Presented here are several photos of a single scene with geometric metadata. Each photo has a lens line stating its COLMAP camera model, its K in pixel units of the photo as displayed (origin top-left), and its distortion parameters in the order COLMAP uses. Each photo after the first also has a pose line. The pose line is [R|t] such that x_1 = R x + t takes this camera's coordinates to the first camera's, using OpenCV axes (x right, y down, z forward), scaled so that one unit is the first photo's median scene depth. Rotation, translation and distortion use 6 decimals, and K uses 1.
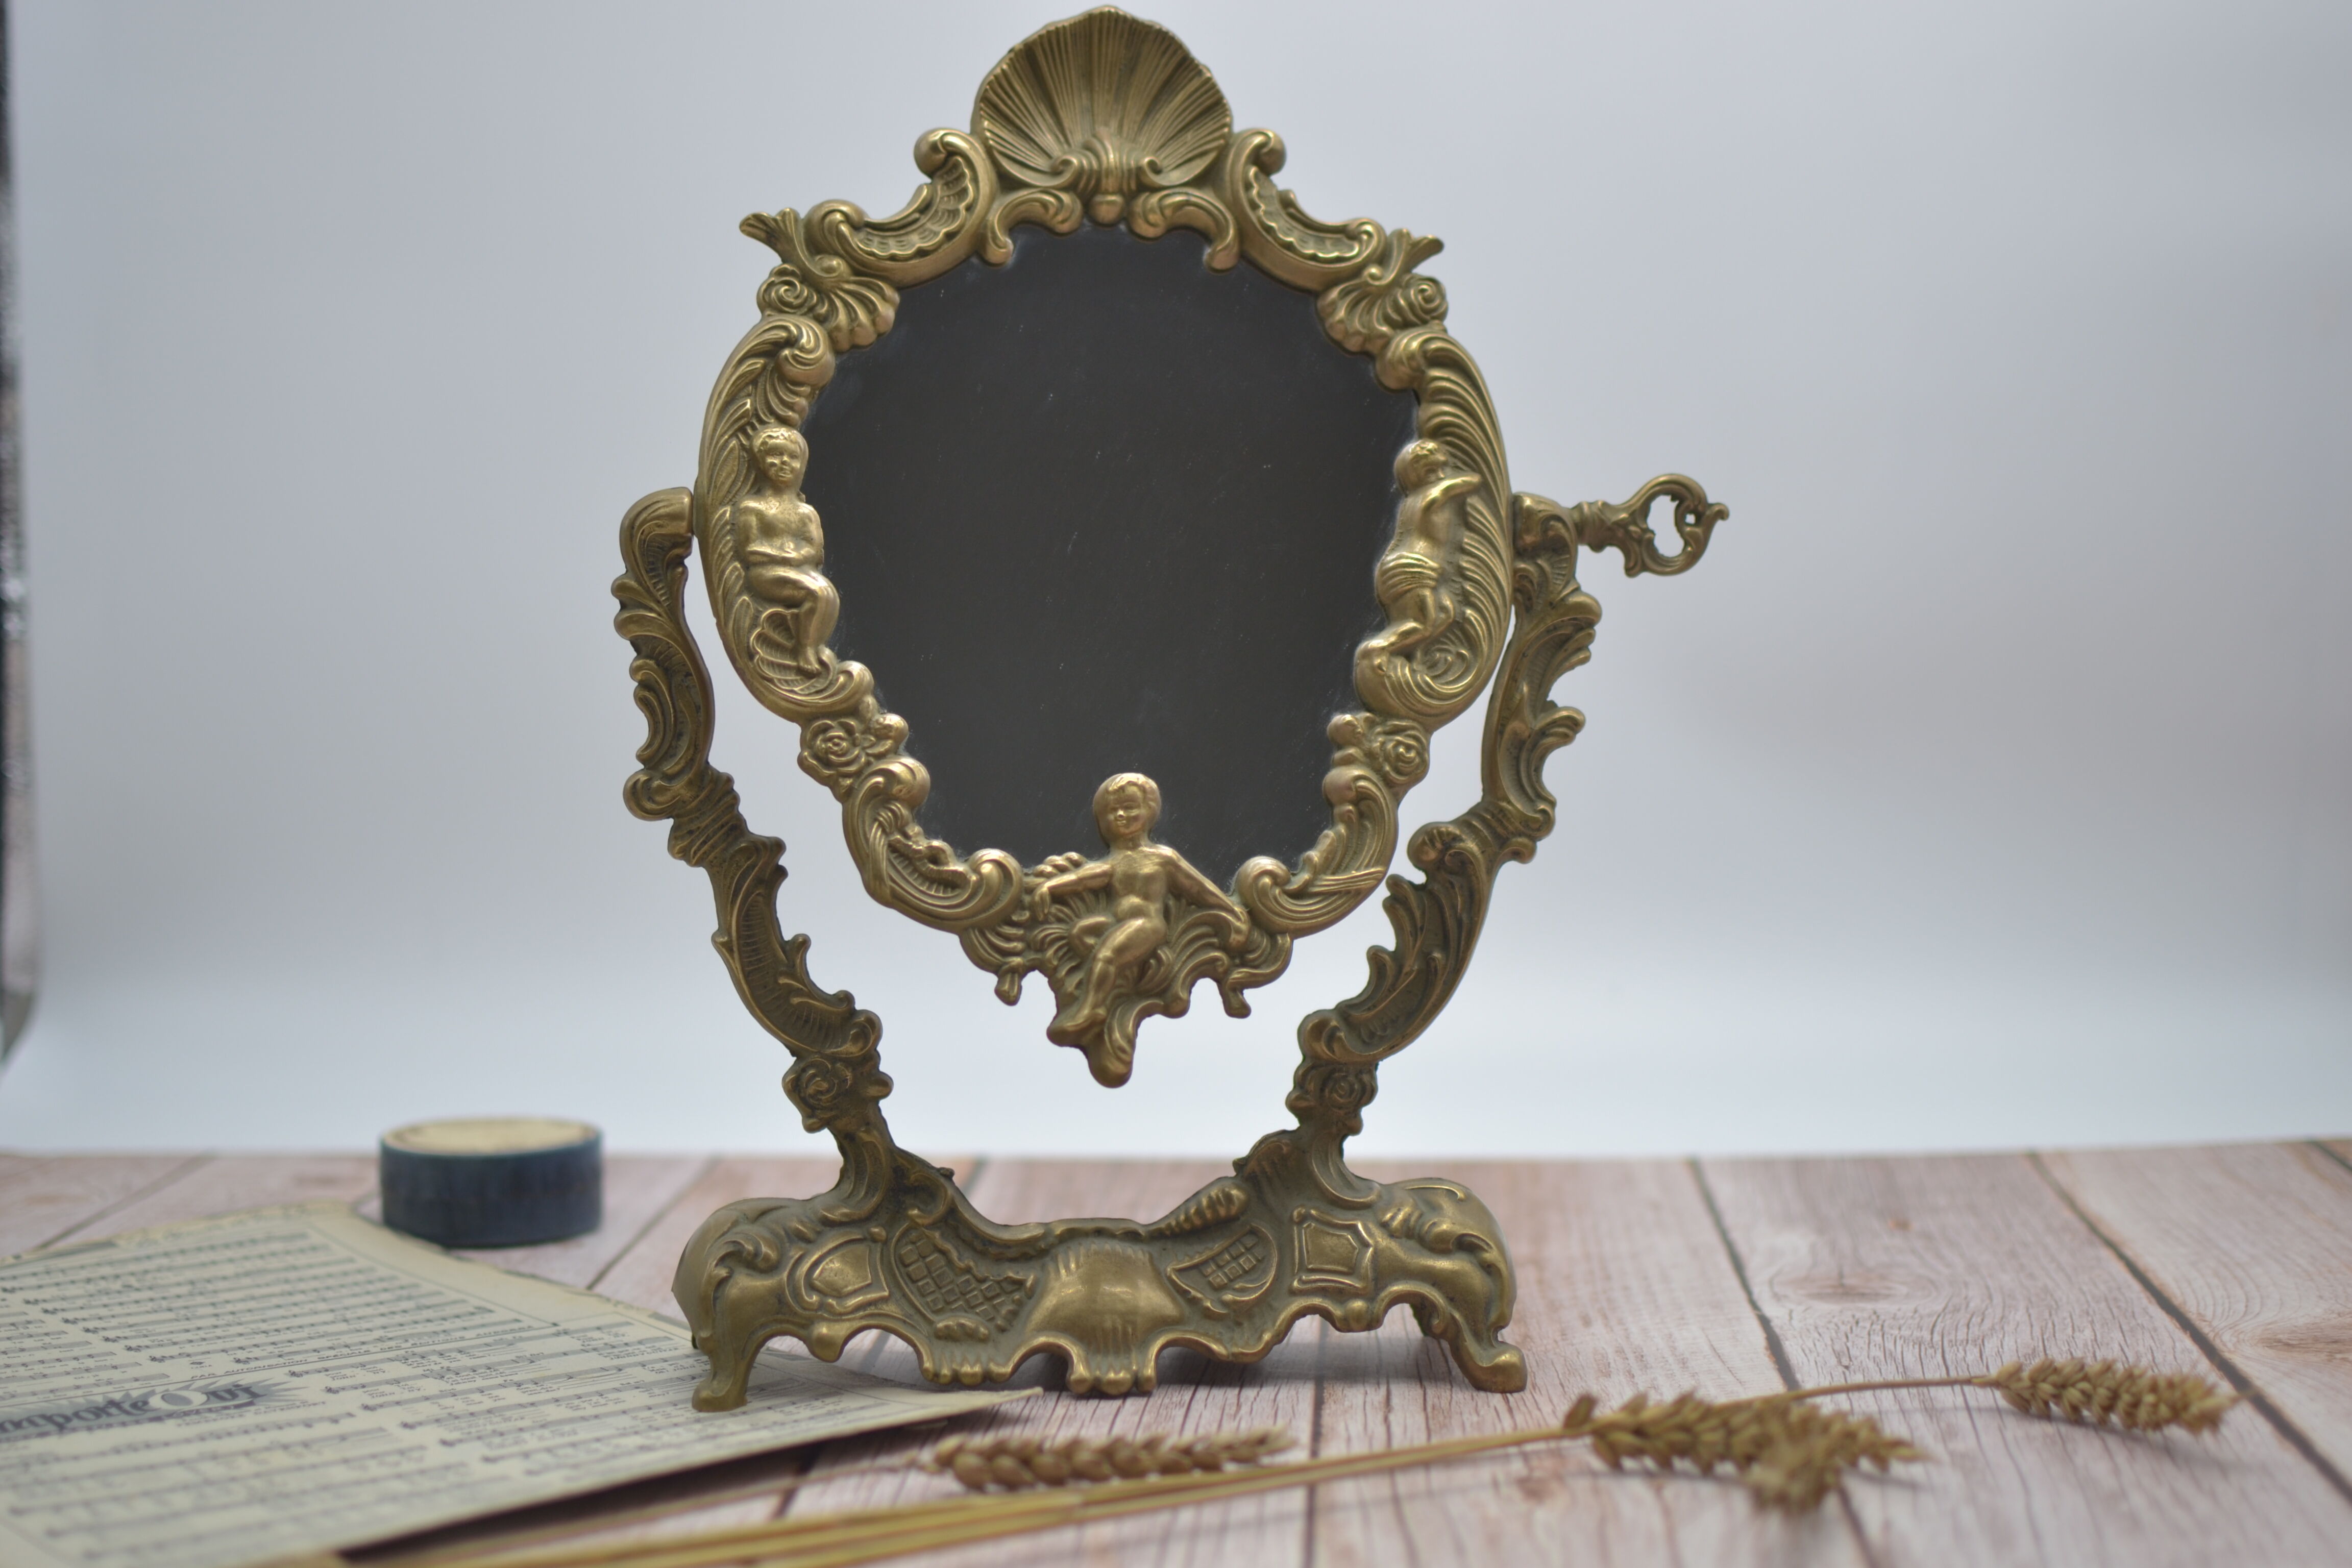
lens RADIAL K [[3718.8, 0, 1141.0], [0, 3718.8, 781.6], [0, 0, 1]] dist [-0.007372, 0.039619]
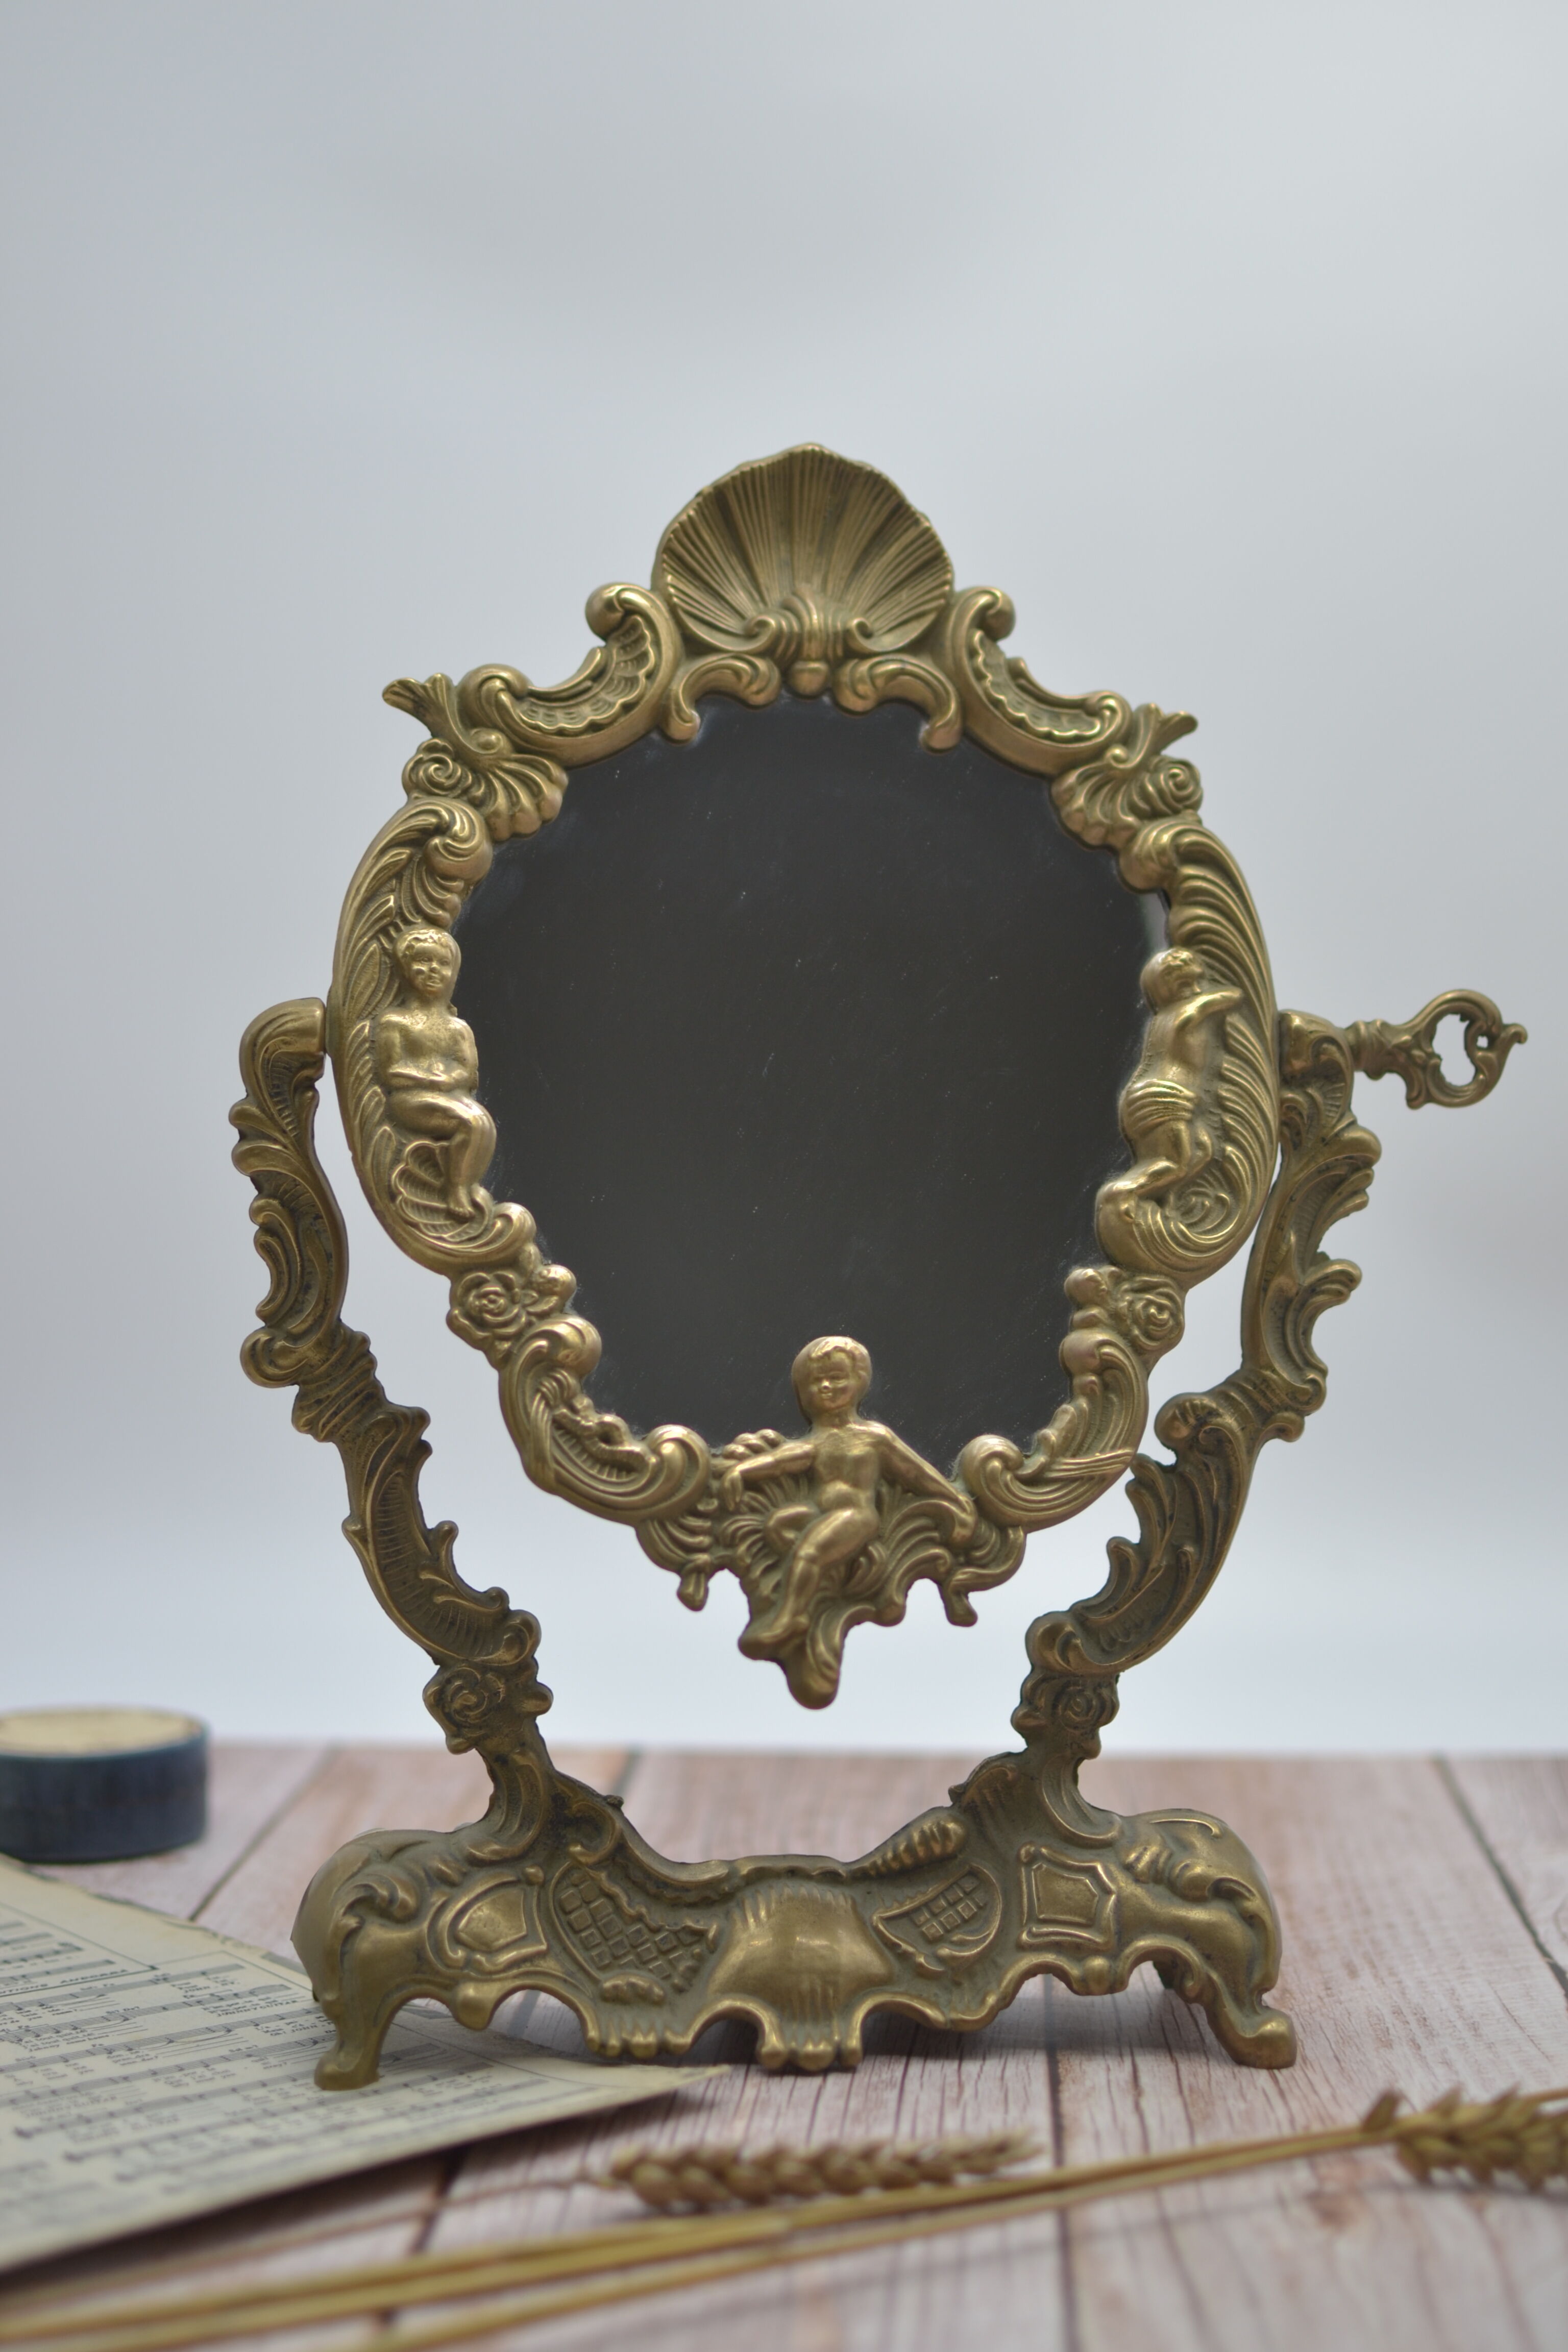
lens RADIAL K [[3806.9, 0, 777.9], [0, 3806.9, 1180.7], [0, 0, 1]] dist [-0.008311, 0.020728]
pose [[0.999962, 0.006864, 0.005386, -0.021061], [-0.006711, 0.999587, -0.027927, -0.013435], [-0.005575, 0.027890, 0.999595, 0.126513]]
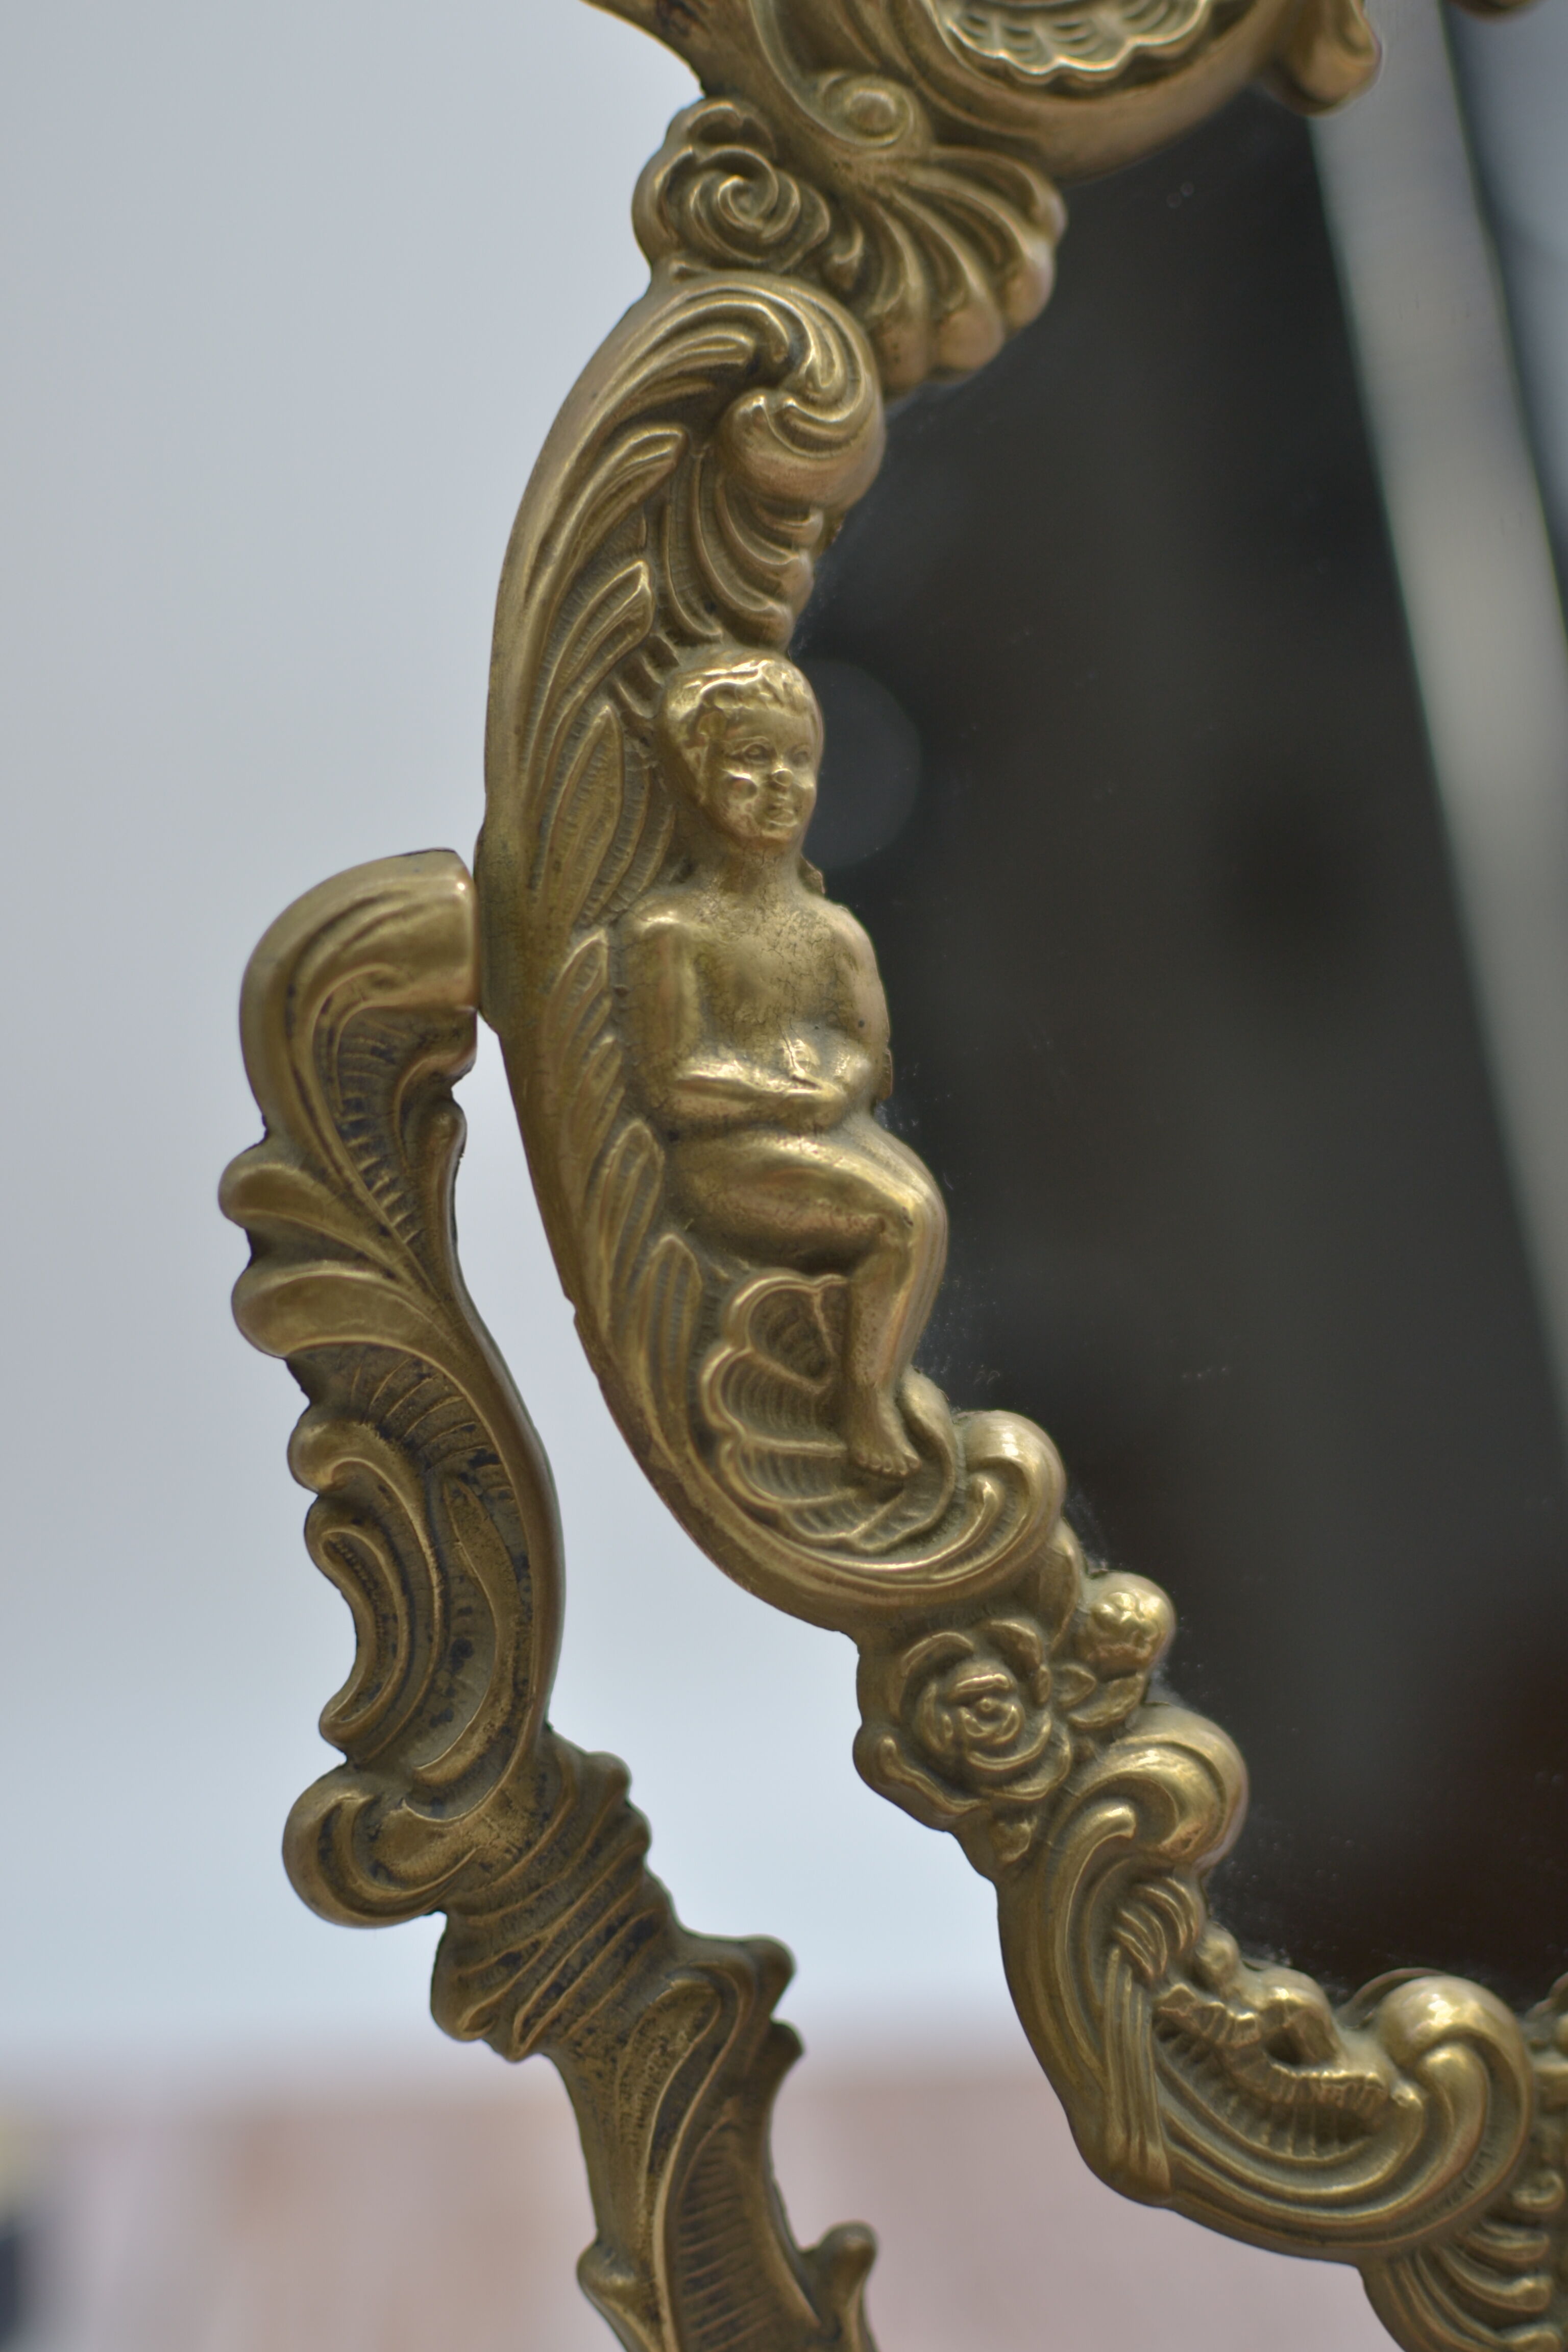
lens RADIAL K [[3718.8, 0, 788.2], [0, 3718.8, 1253.0], [0, 0, 1]] dist [-0.007372, 0.039619]
pose [[0.992858, -0.026571, 0.116303, -0.131070], [0.003818, 0.981459, 0.191636, -0.105952], [-0.119239, -0.189823, 0.974551, 0.689412]]
